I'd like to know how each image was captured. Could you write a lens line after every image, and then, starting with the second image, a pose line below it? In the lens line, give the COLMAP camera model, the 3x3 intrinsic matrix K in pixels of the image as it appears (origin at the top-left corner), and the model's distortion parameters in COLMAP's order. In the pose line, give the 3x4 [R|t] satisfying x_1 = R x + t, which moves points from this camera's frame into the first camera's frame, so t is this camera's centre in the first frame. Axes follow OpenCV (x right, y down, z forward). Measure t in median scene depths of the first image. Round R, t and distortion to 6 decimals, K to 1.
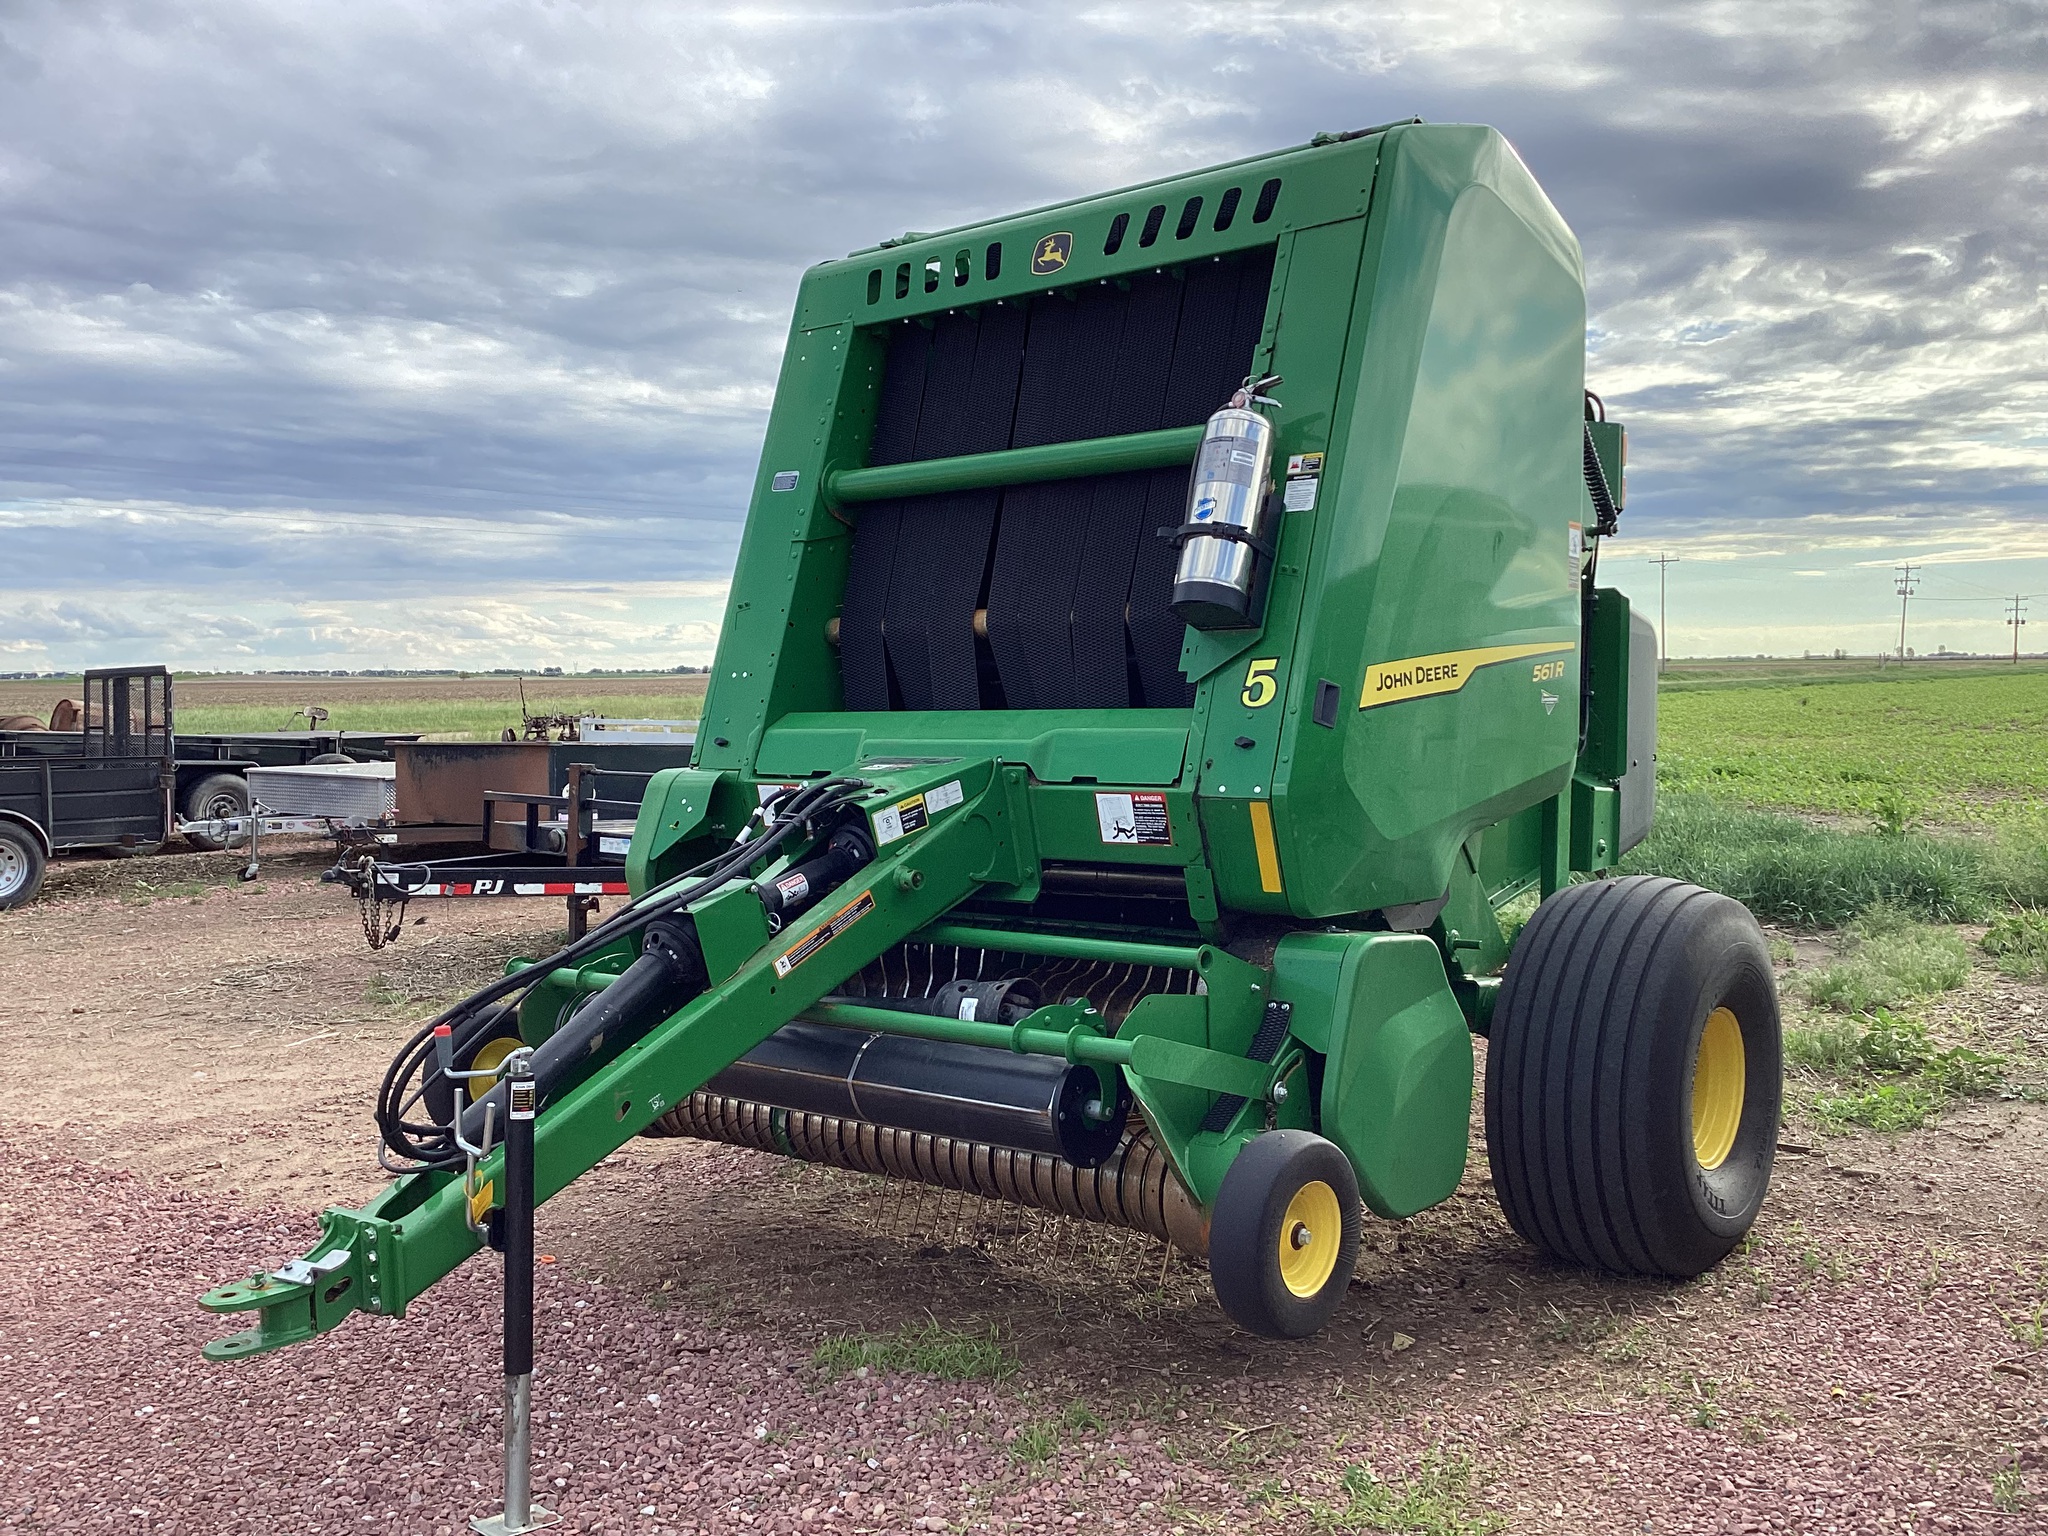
lens RADIAL K [[1828.2, 0, 1024.0], [0, 1828.2, 768.0], [0, 0, 1]] dist [0.004040, -0.008993]
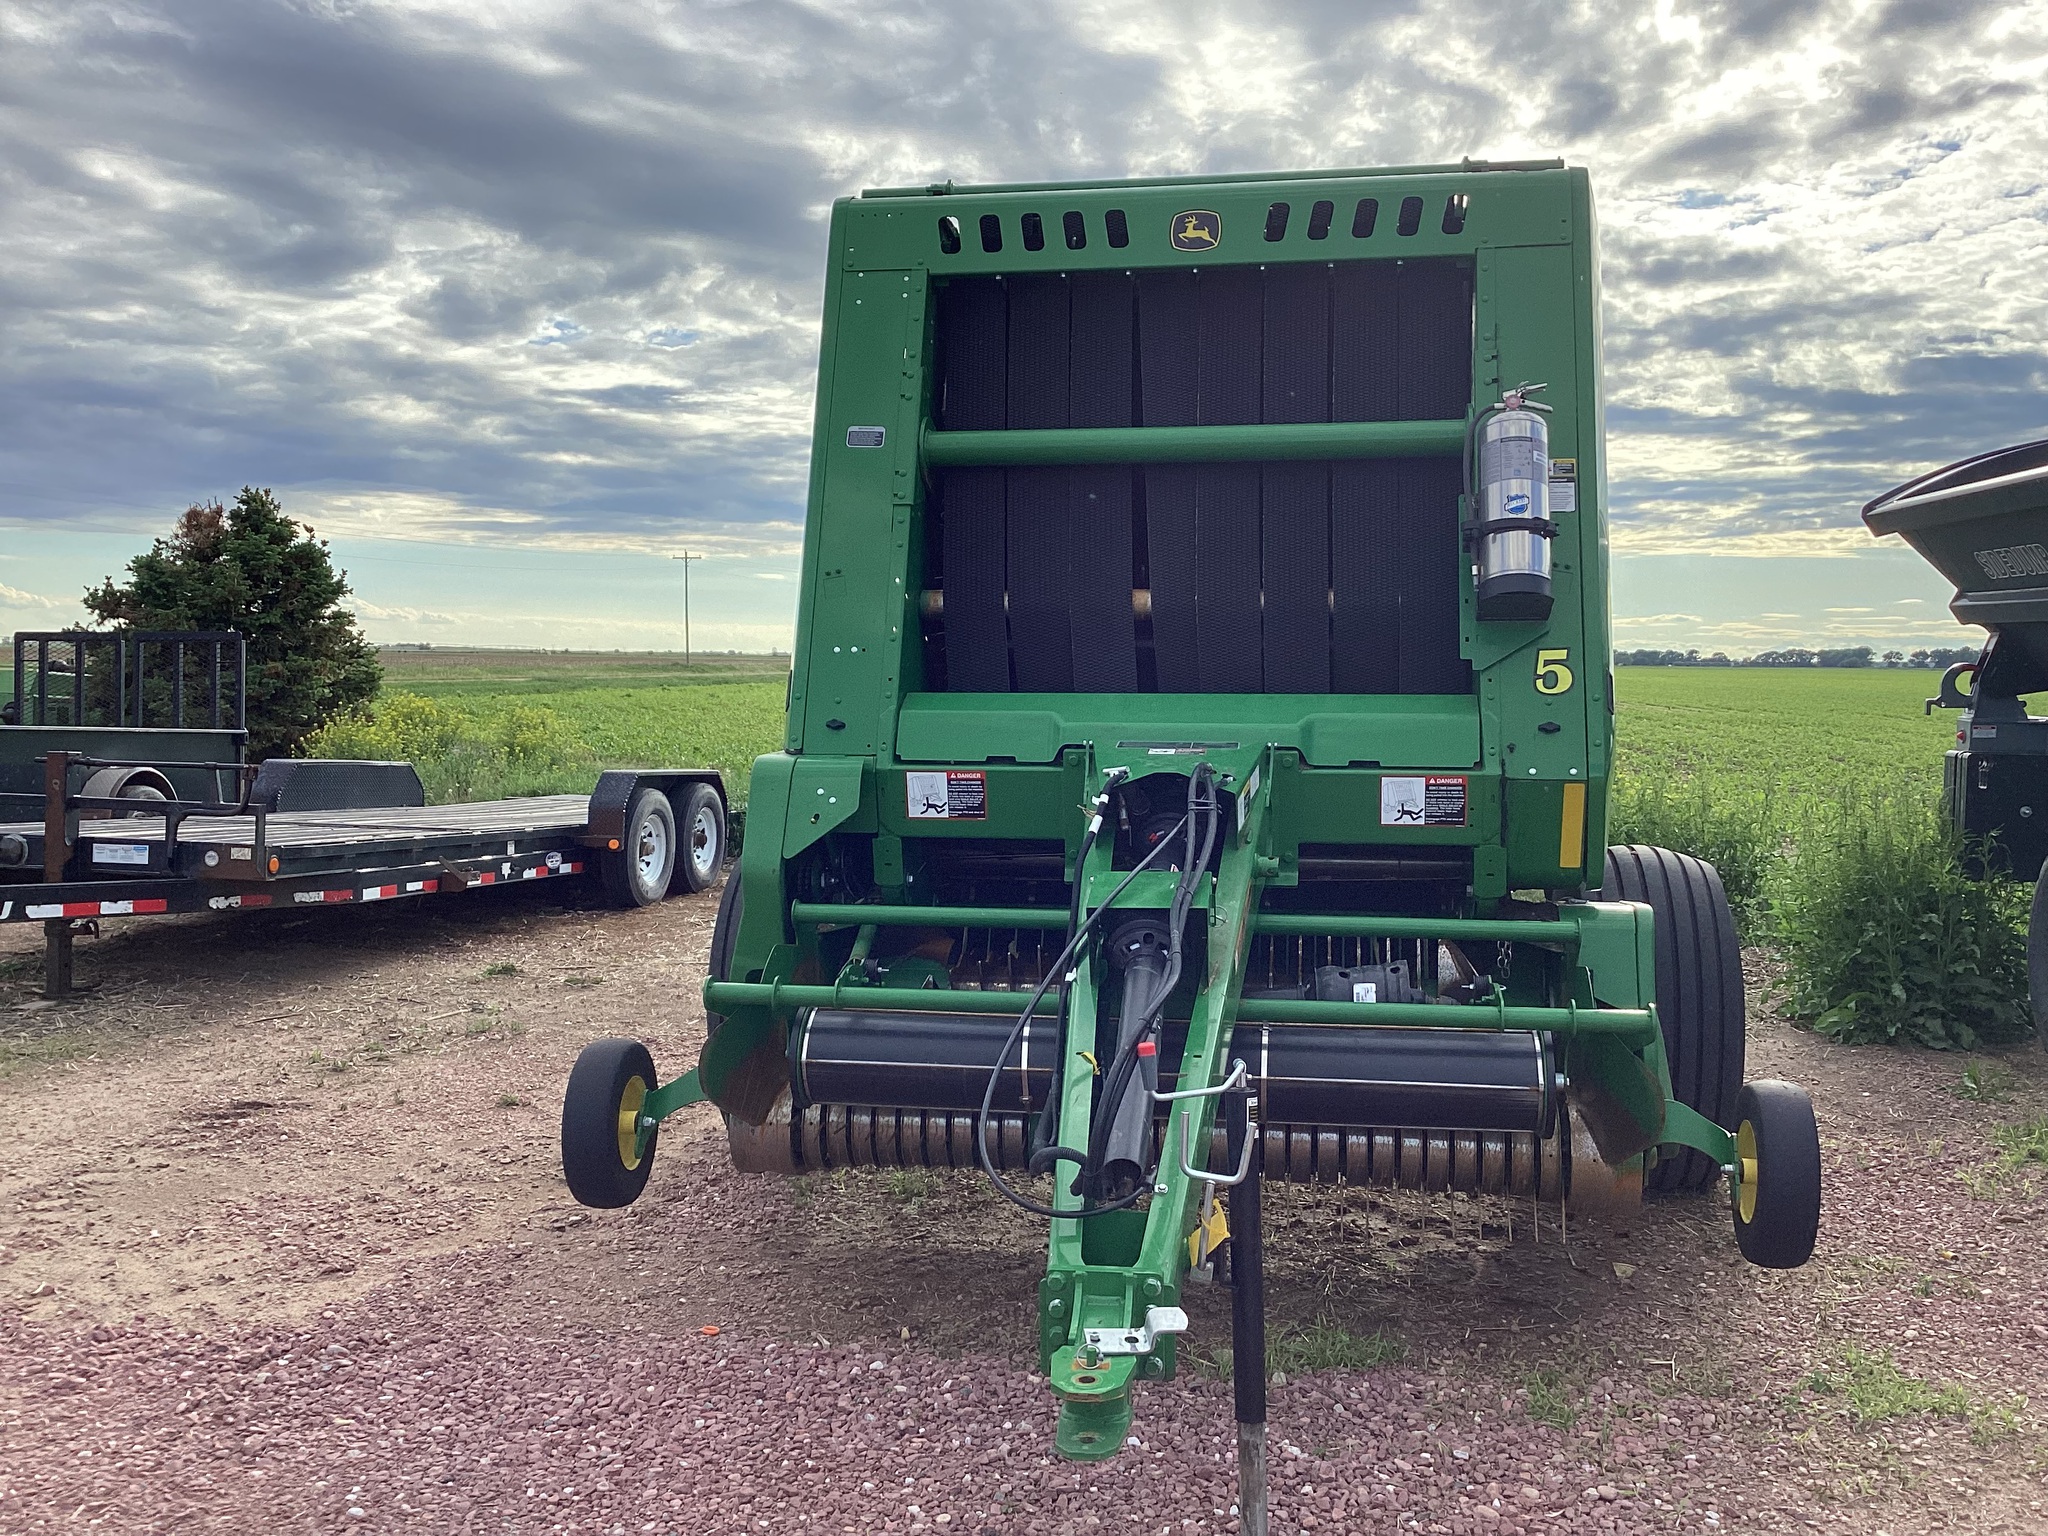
lens RADIAL K [[1828.2, 0, 1024.0], [0, 1828.2, 768.0], [0, 0, 1]] dist [0.004040, -0.008993]
pose [[0.866233, -0.004728, 0.499617, -0.625543], [0.002729, 0.999985, 0.004732, 0.003596], [-0.499632, -0.002735, 0.866233, 0.214407]]
